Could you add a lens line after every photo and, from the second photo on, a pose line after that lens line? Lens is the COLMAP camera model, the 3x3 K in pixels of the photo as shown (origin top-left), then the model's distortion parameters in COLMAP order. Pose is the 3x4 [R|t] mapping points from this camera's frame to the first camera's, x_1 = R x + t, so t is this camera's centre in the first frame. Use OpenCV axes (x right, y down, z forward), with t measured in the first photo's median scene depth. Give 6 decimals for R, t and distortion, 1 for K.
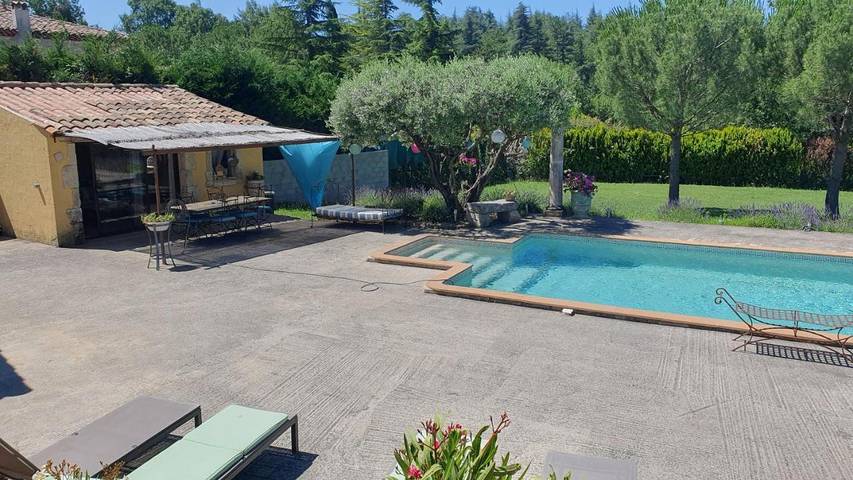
lens RADIAL K [[656.1, 0, 426.5], [0, 656.1, 240.0], [0, 0, 1]] dist [-0.000612, -0.004128]
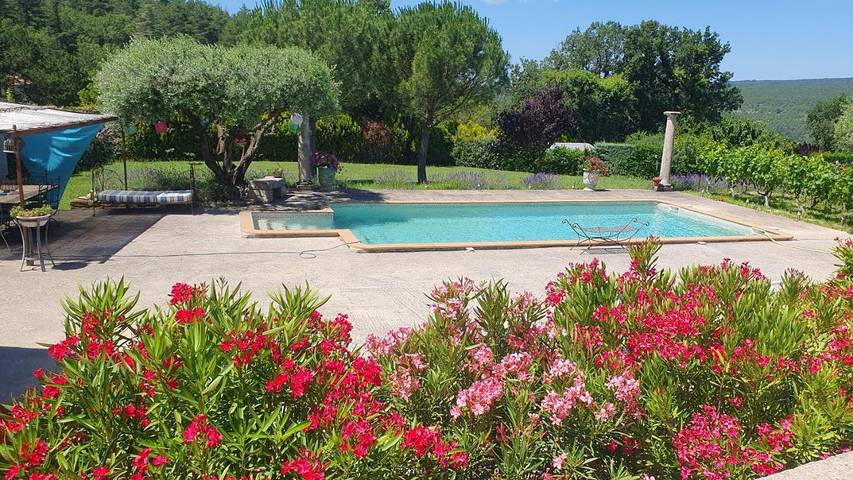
lens RADIAL K [[656.1, 0, 426.5], [0, 656.1, 240.0], [0, 0, 1]] dist [-0.000612, -0.004128]
pose [[0.709626, -0.105990, 0.696561, -0.506651], [0.082399, 0.994321, 0.067352, -0.009057], [-0.699744, 0.009601, 0.714329, 0.025610]]
